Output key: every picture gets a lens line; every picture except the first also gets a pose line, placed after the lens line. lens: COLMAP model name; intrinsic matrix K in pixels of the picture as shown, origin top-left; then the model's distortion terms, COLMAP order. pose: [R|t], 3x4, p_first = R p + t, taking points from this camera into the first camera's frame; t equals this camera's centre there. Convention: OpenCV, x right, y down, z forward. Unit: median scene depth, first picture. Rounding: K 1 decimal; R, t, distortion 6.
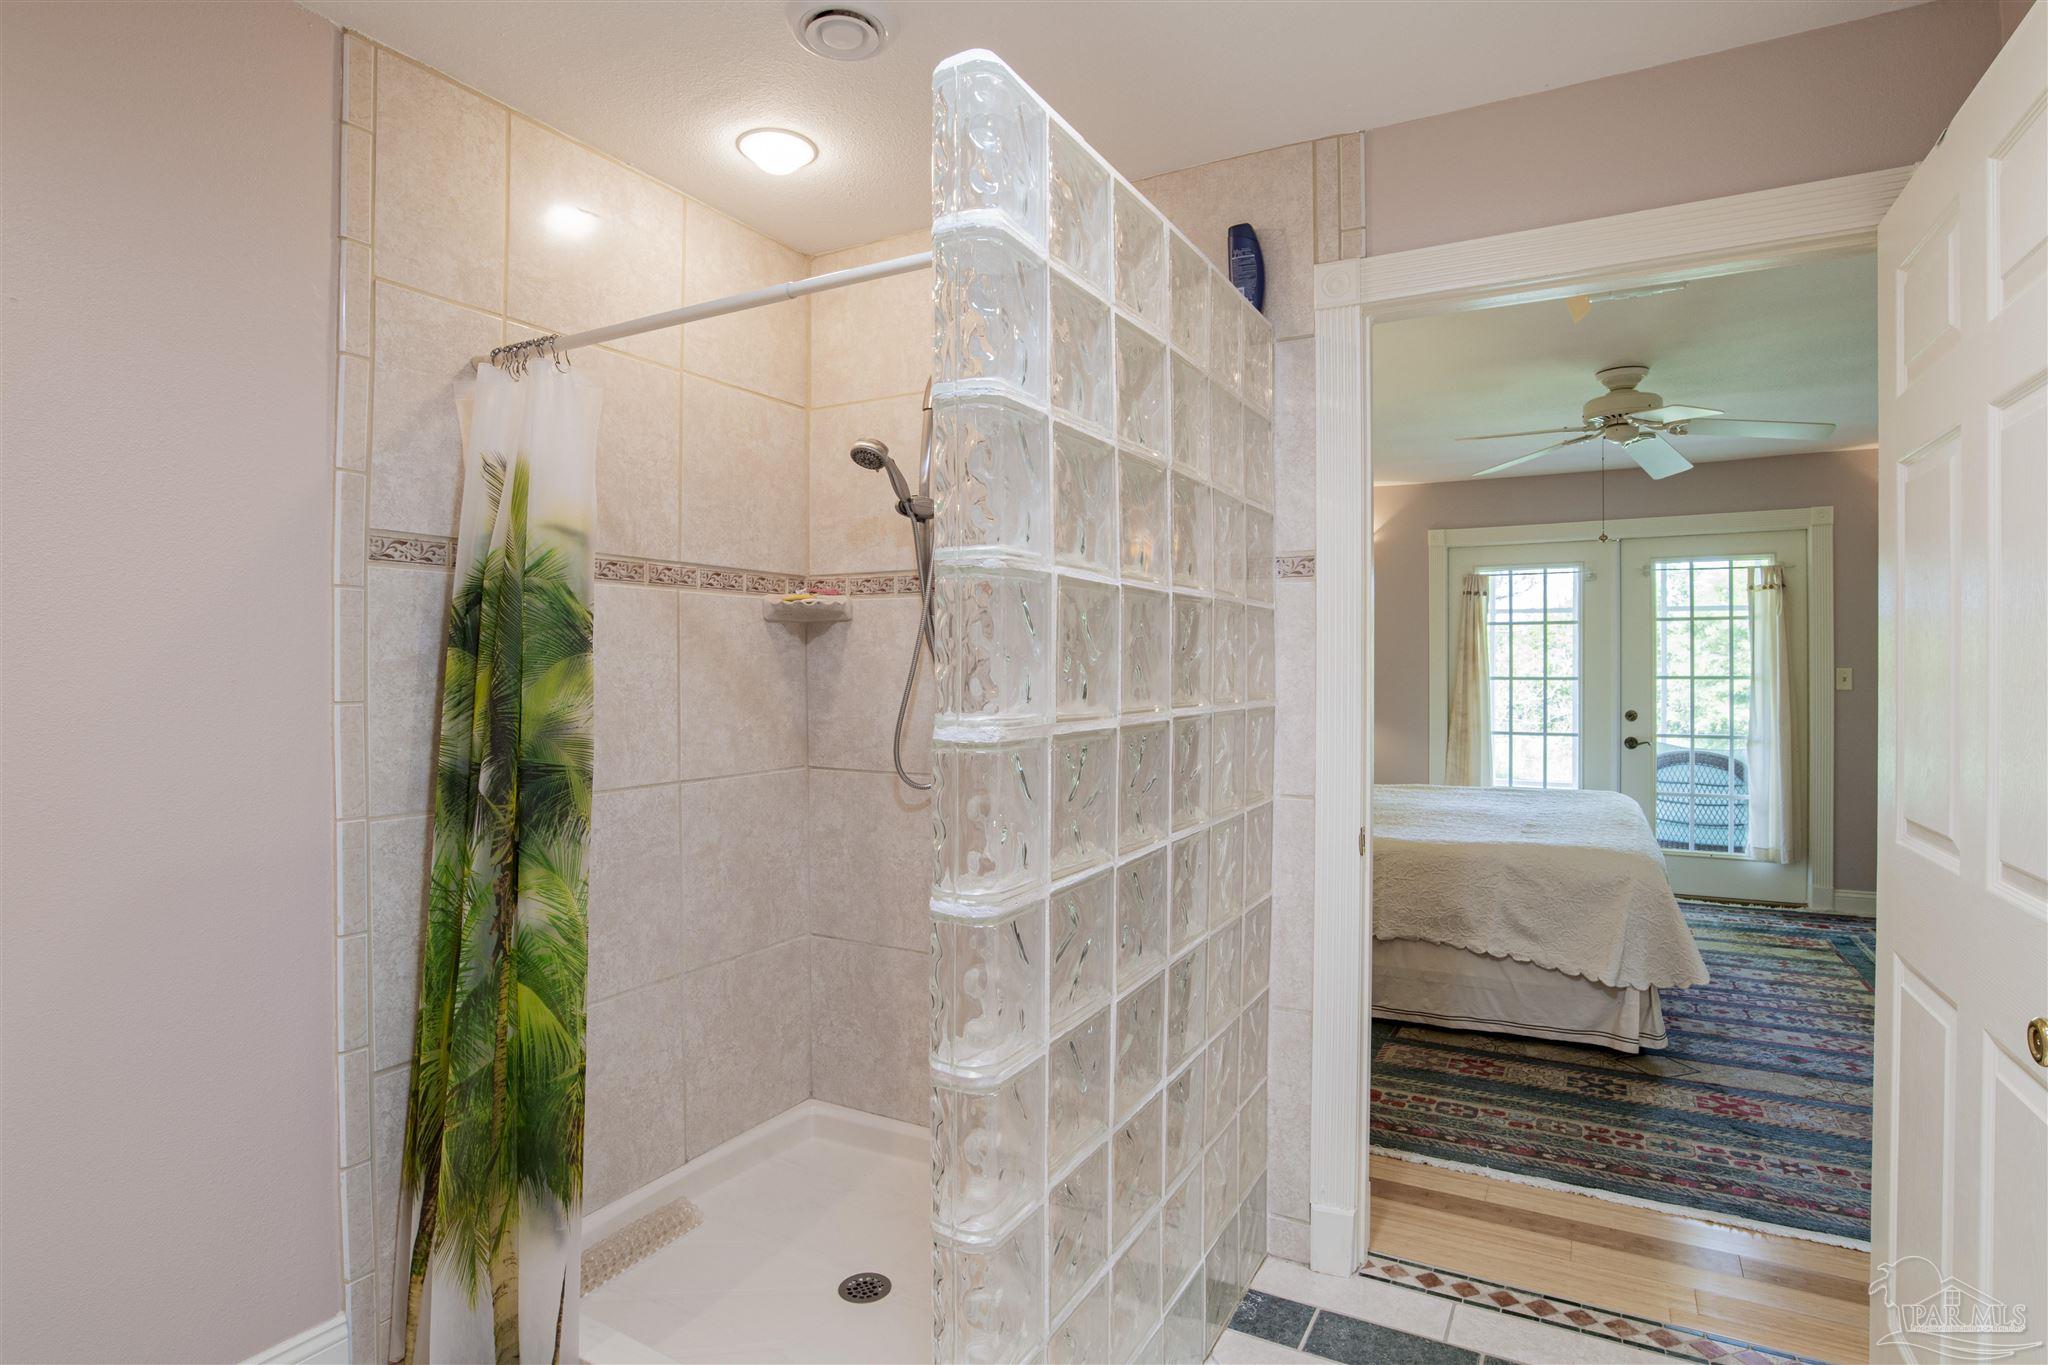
lens RADIAL K [[1057.7, 0, 1027.0], [0, 1057.7, 673.3], [0, 0, 1]] dist [-0.054173, 0.014648]
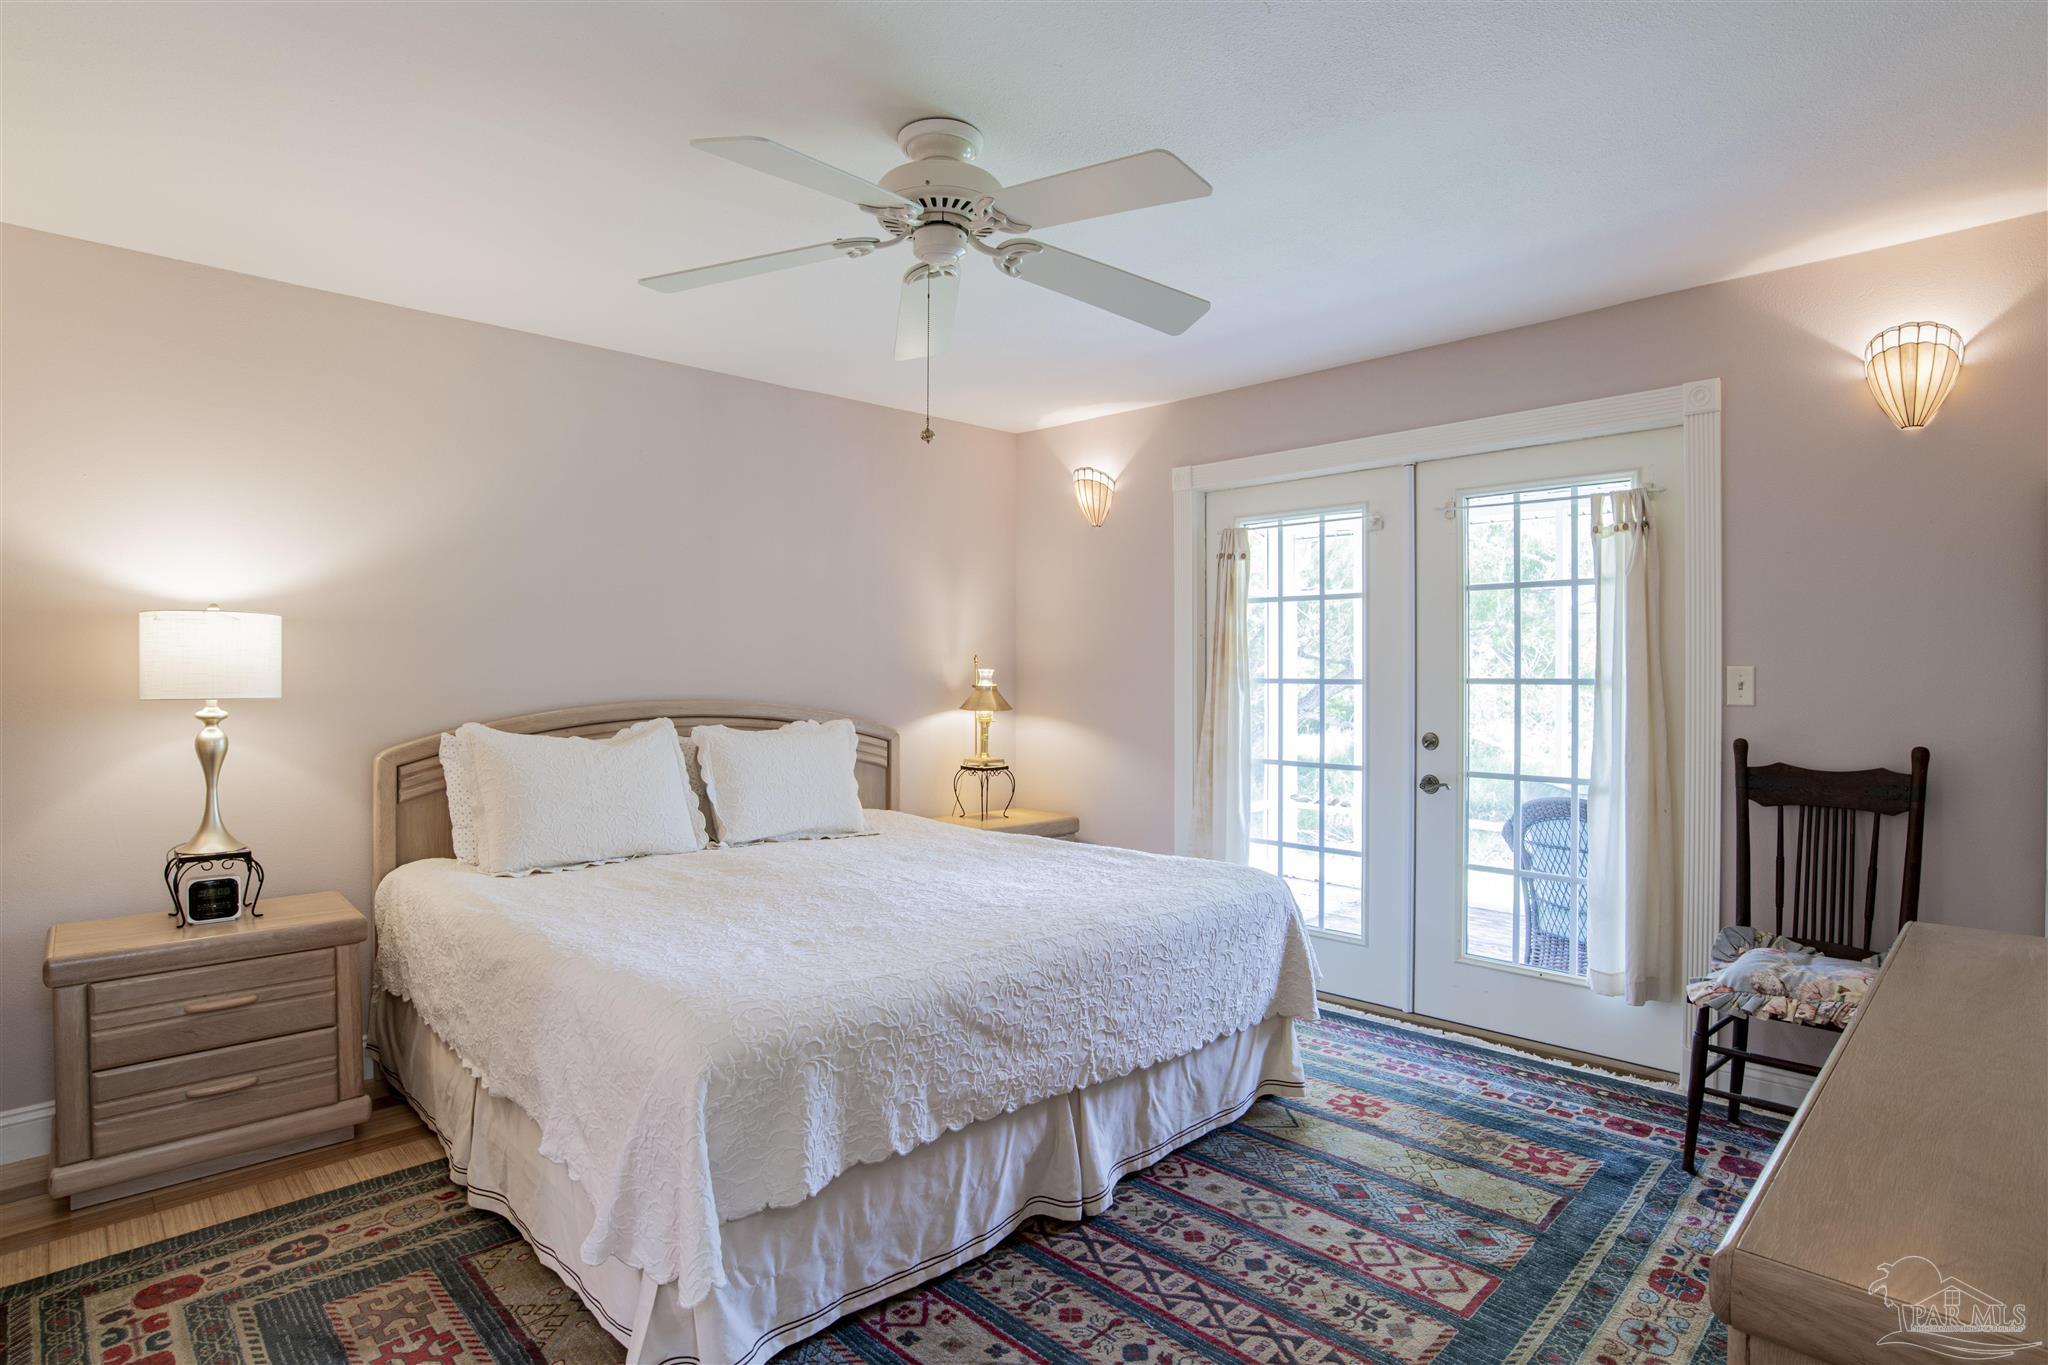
lens RADIAL K [[1057.7, 0, 1022.5], [0, 1057.7, 677.0], [0, 0, 1]] dist [-0.054173, 0.014648]
pose [[0.961607, 0.007322, -0.274331, 0.530545], [-0.006693, 0.999972, 0.003230, 0.001392], [0.274347, -0.001270, 0.961630, 0.325247]]
